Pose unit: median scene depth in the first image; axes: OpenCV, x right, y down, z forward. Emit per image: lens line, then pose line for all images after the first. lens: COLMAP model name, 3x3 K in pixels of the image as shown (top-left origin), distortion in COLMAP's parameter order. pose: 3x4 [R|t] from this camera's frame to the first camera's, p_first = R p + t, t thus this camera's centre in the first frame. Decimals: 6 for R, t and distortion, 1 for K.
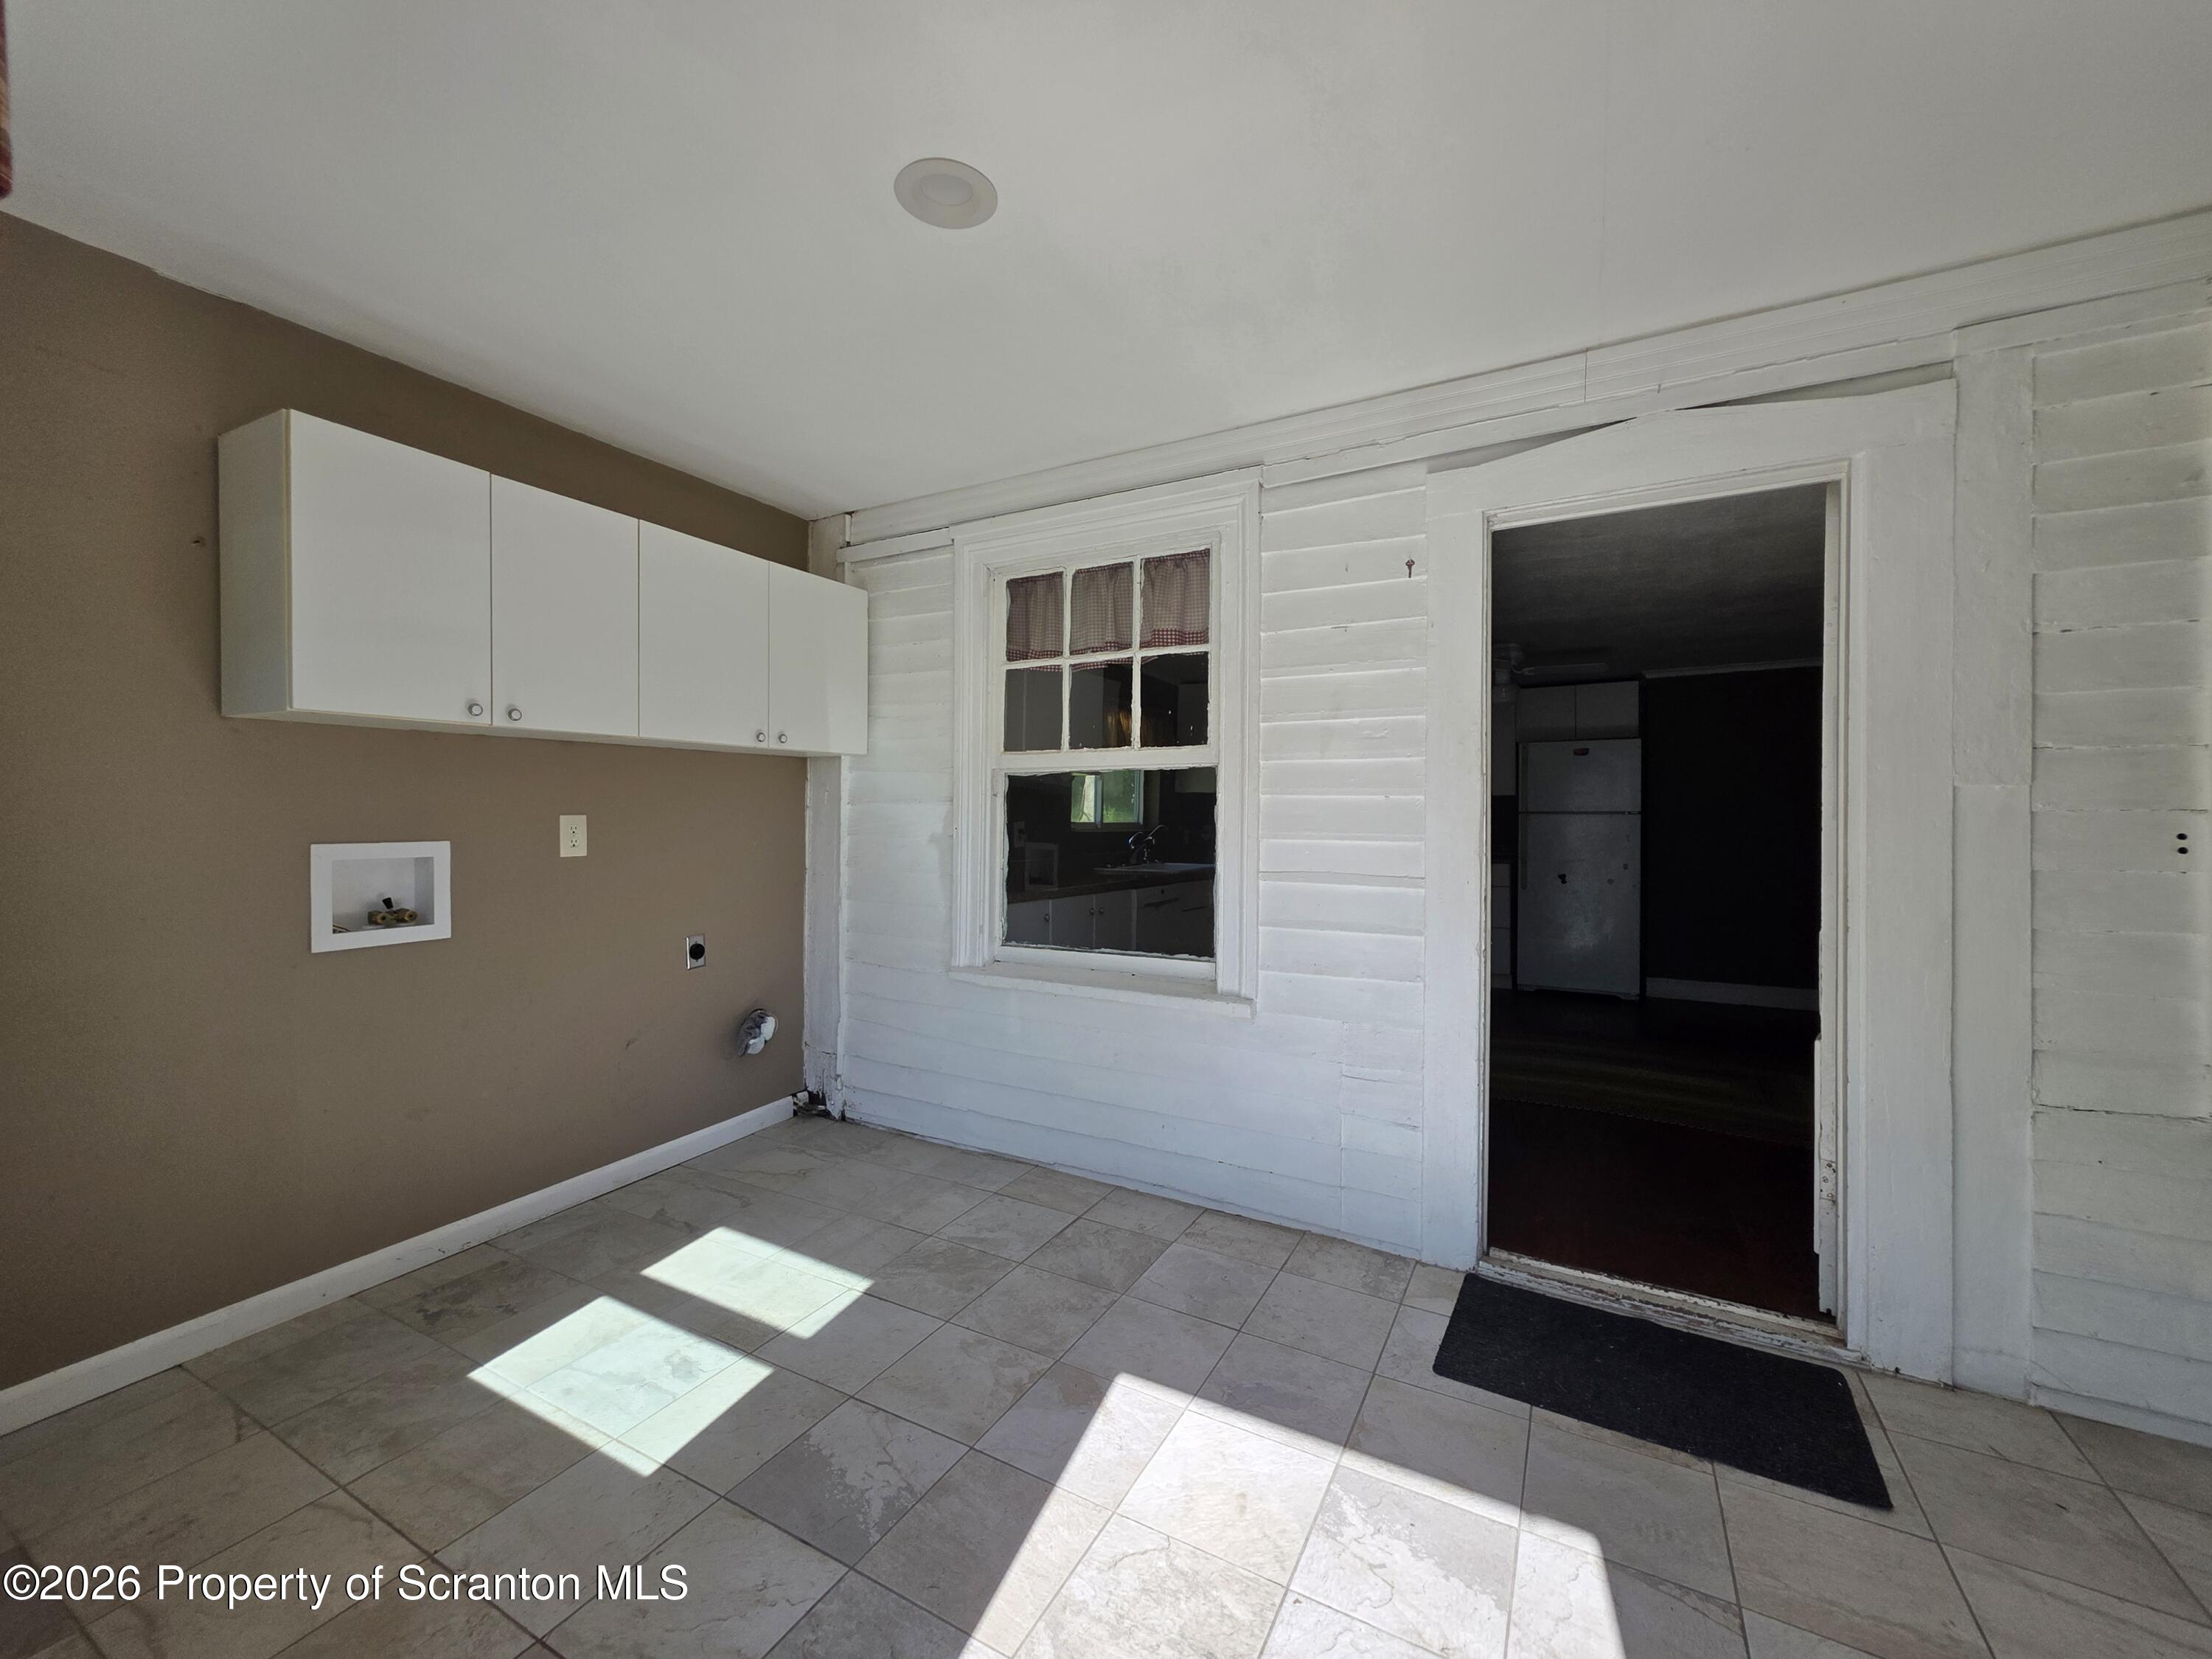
lens RADIAL K [[882.3, 0, 1120.5], [0, 882.3, 820.2], [0, 0, 1]] dist [-0.000538, 0.000426]
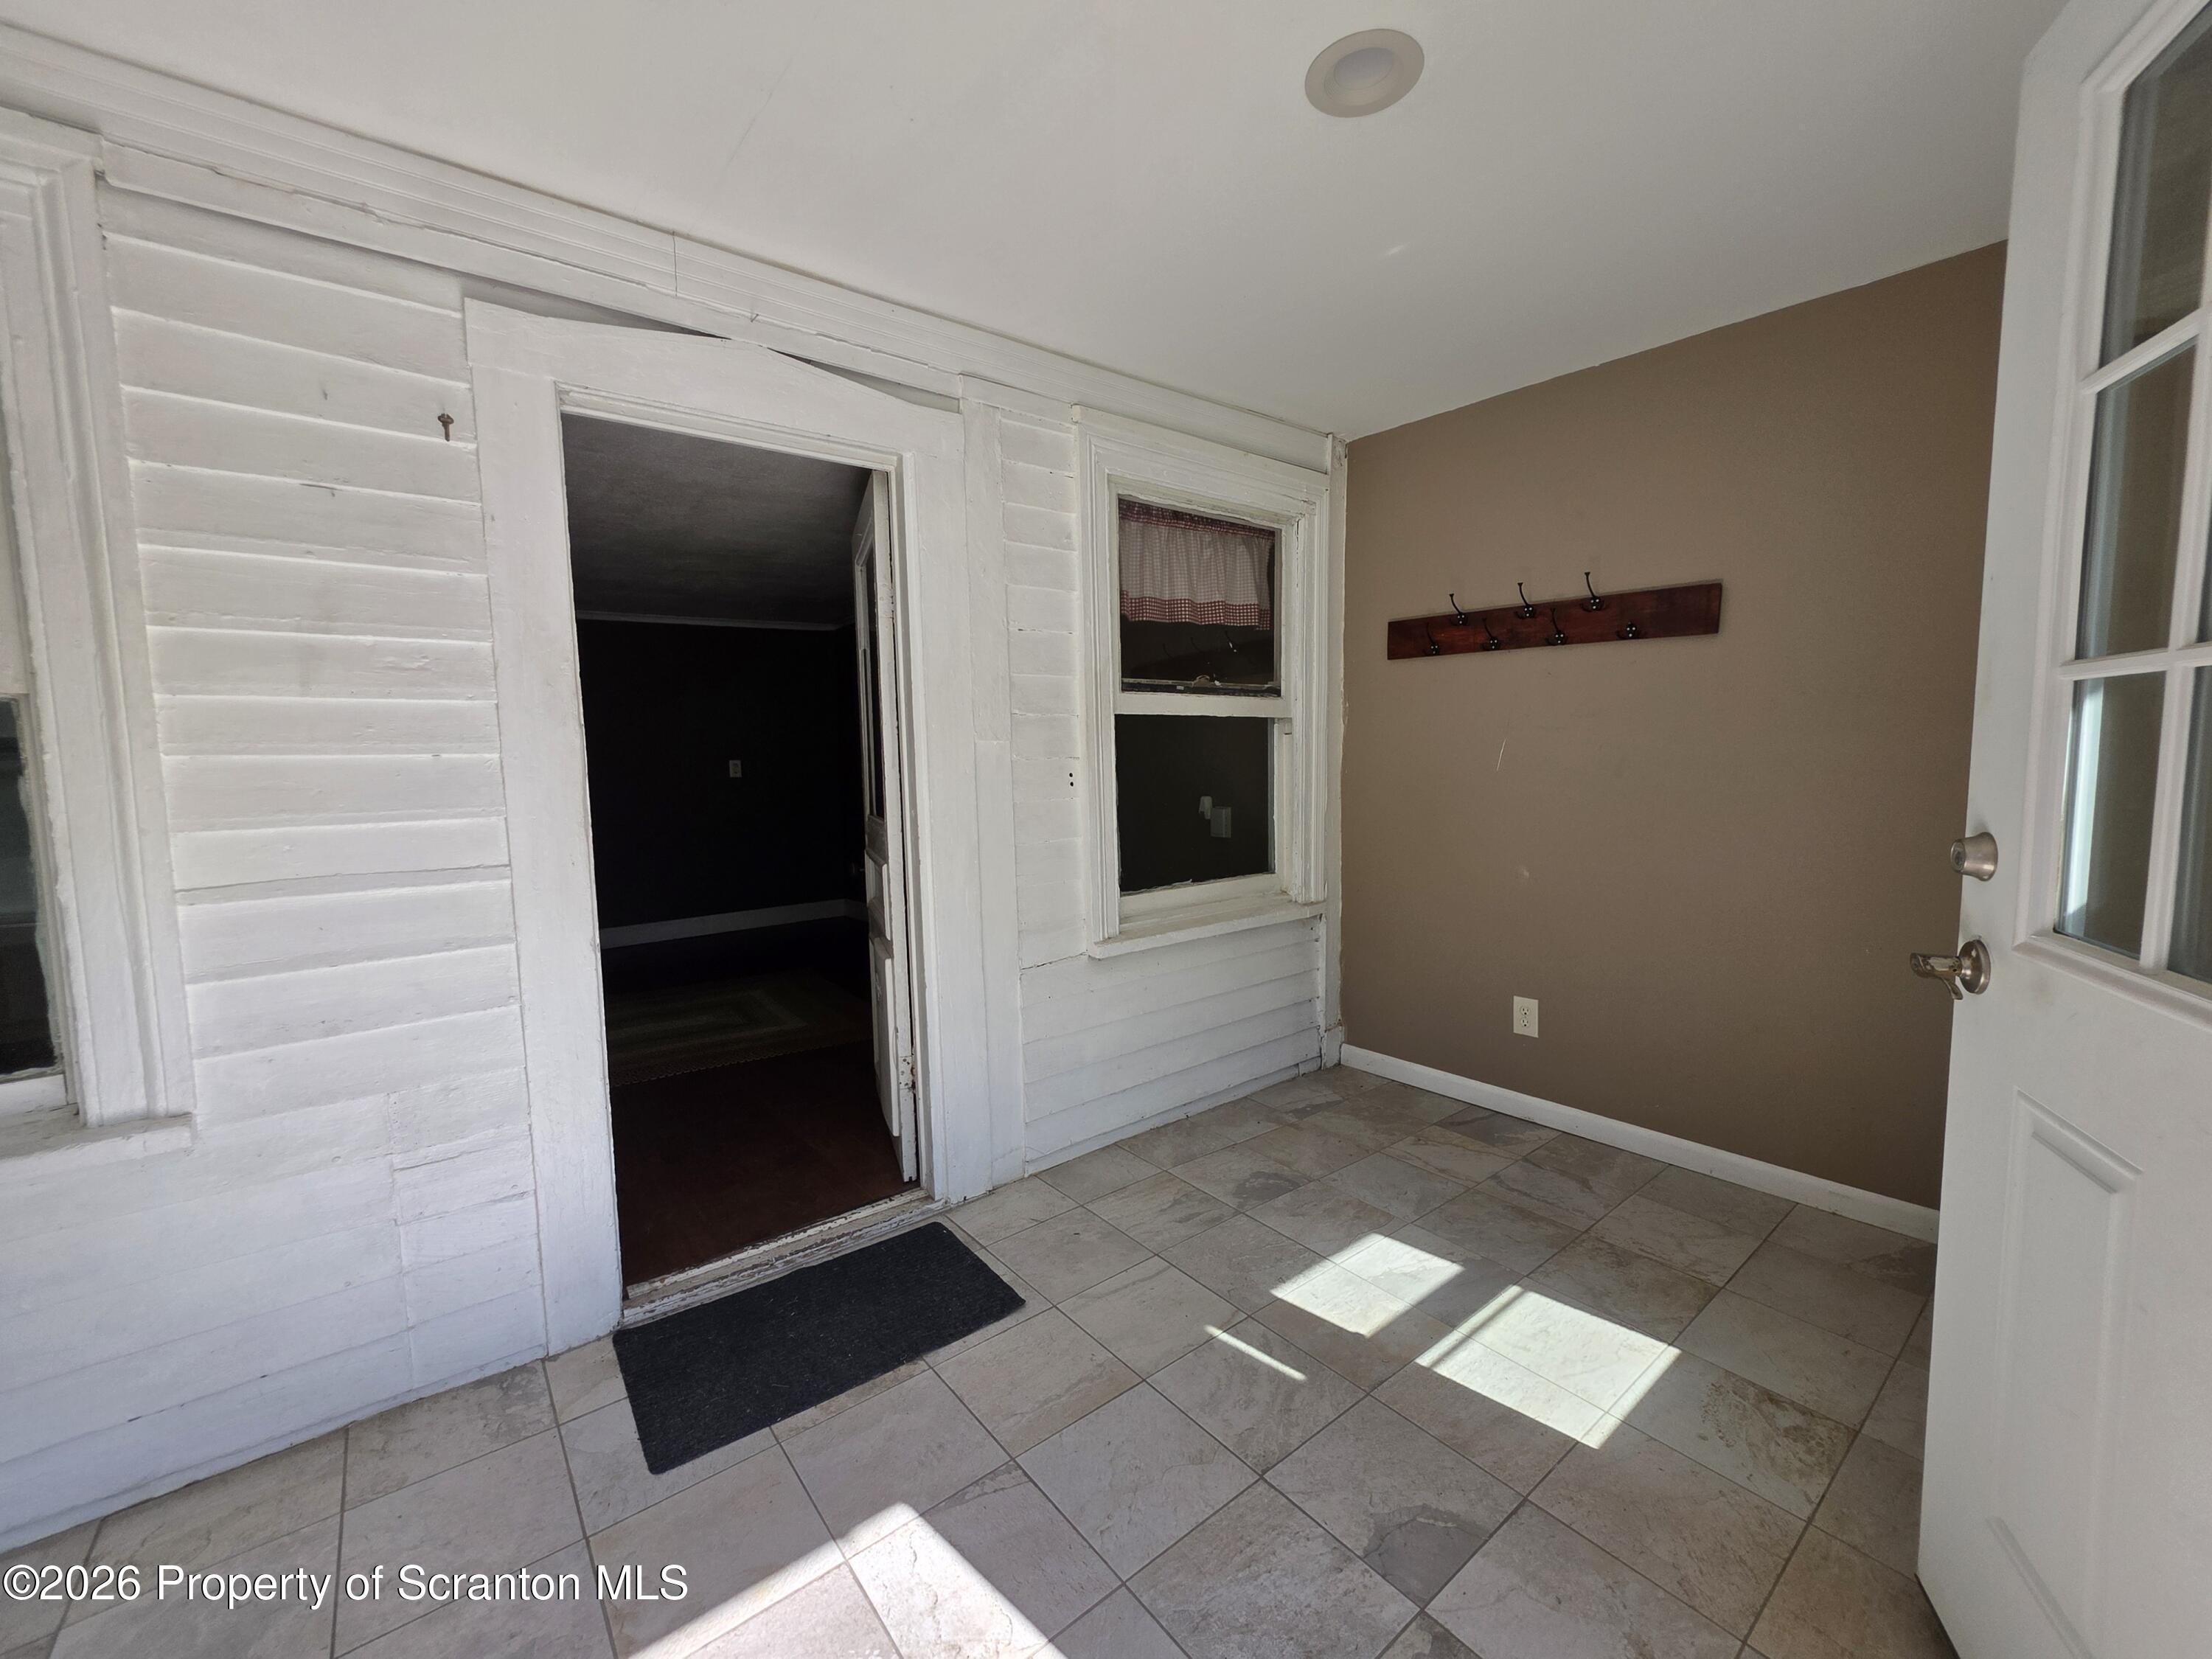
lens RADIAL K [[882.3, 0, 1106.6], [0, 882.3, 822.3], [0, 0, 1]] dist [-0.000538, 0.000426]
pose [[0.395967, -0.086788, 0.914154, -0.144658], [0.026476, 0.996189, 0.083108, -0.020356], [-0.917883, -0.008705, 0.396756, 0.268580]]
